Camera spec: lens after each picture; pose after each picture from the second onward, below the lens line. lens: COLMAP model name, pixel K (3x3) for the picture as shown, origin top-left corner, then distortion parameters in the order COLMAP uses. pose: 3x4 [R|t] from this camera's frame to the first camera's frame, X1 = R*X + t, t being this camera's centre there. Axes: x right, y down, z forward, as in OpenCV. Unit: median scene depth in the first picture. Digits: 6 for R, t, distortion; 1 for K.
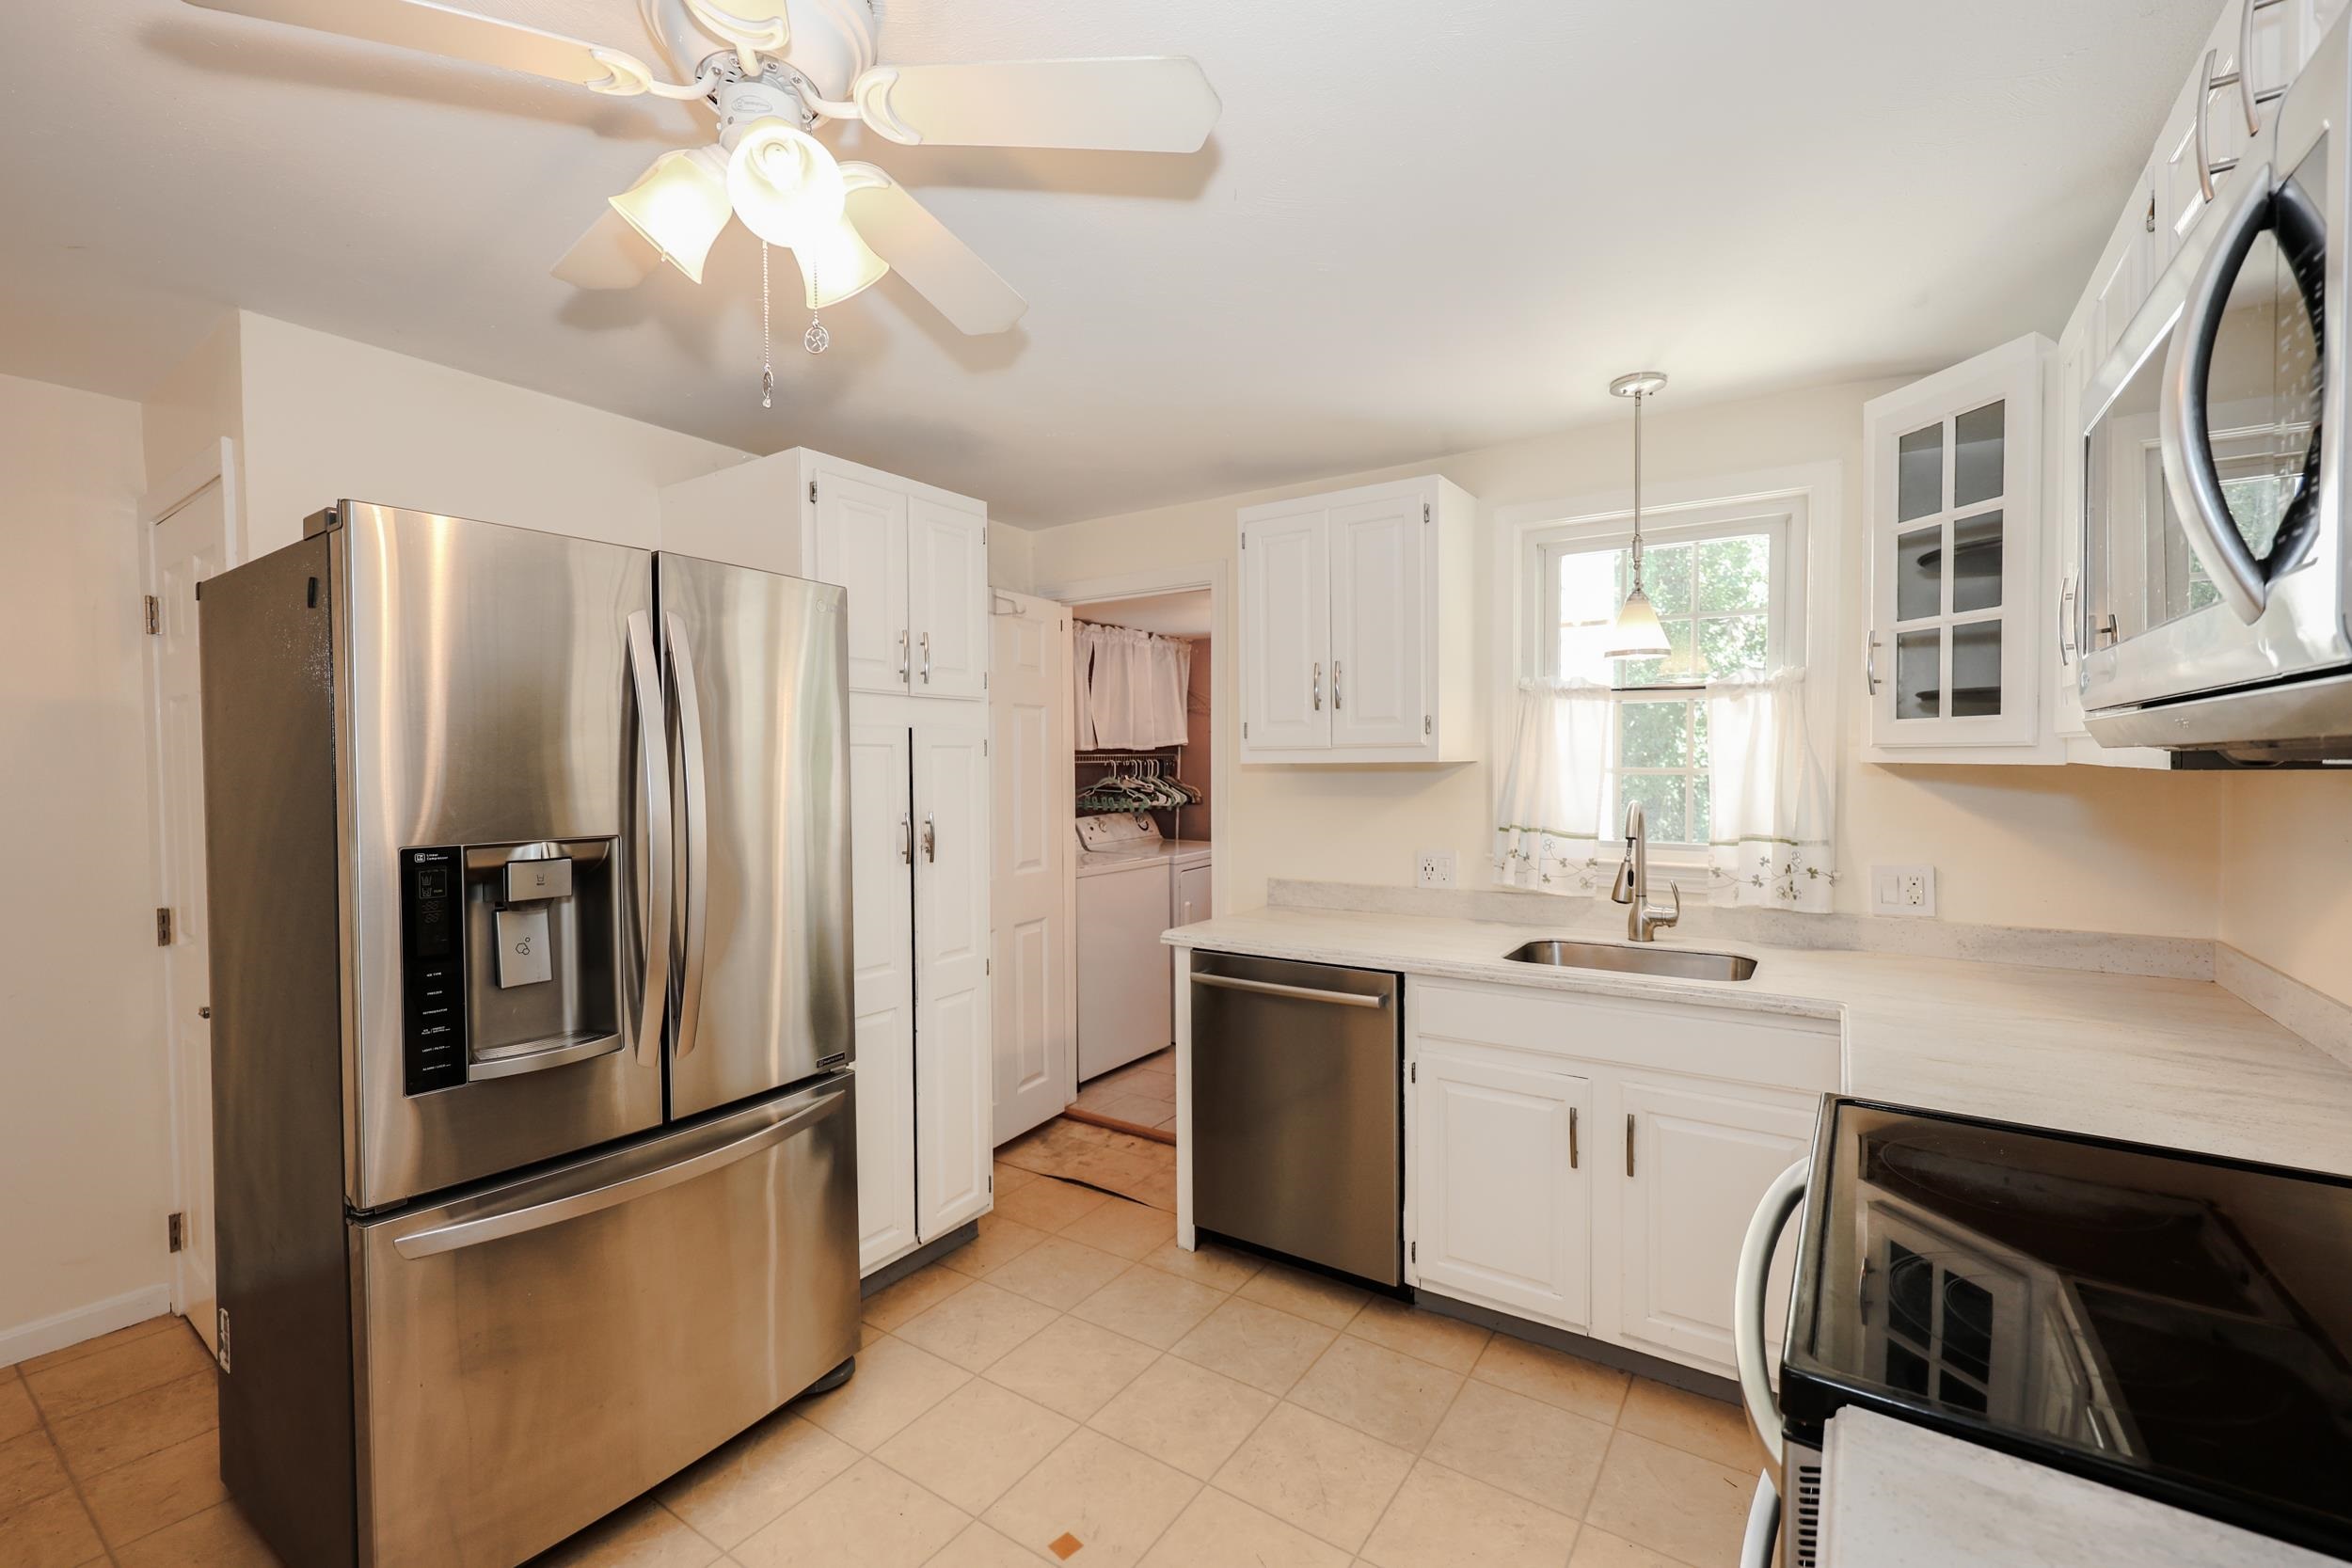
lens RADIAL K [[1003.8, 0, 1170.3], [0, 1003.8, 785.1], [0, 0, 1]] dist [-0.000748, 0.000407]
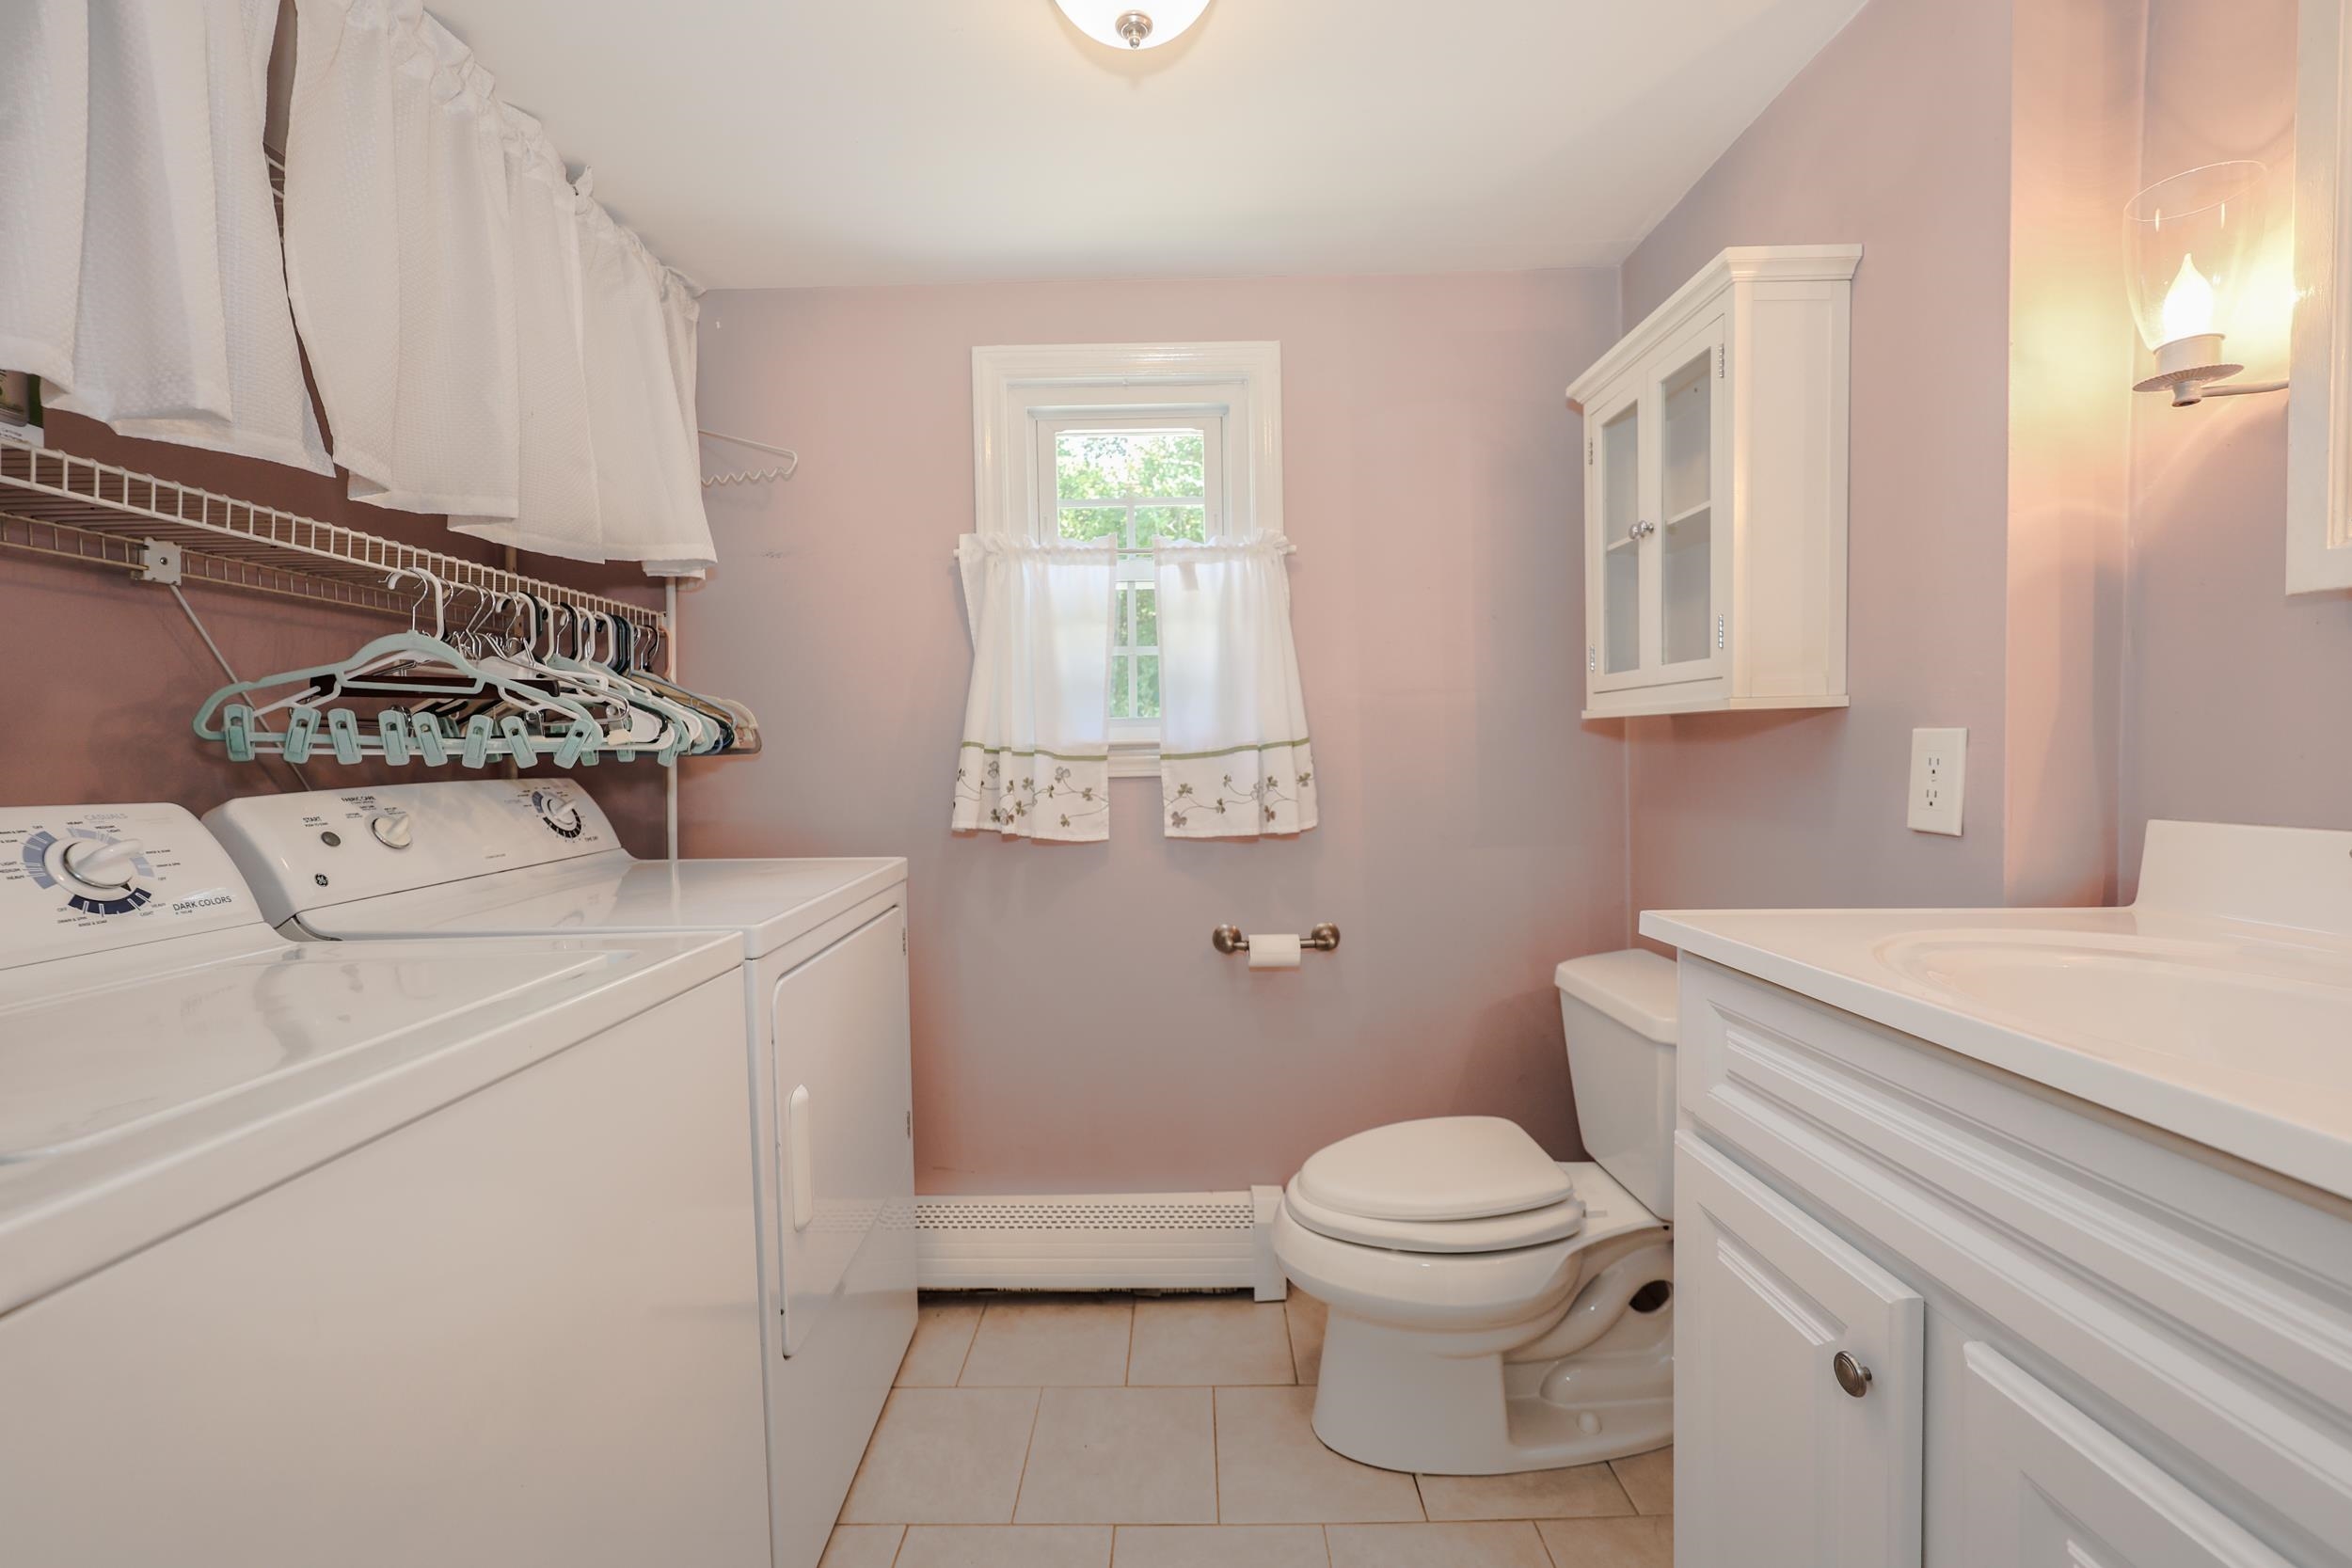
lens RADIAL K [[951.3, 0, 1179.3], [0, 951.3, 800.9], [0, 0, 1]] dist [0.001290, 0.000519]
pose [[0.831471, -0.042074, 0.553972, -0.070344], [0.031146, 0.999090, 0.029132, 0.069281], [-0.554694, -0.006968, 0.832025, 1.420149]]
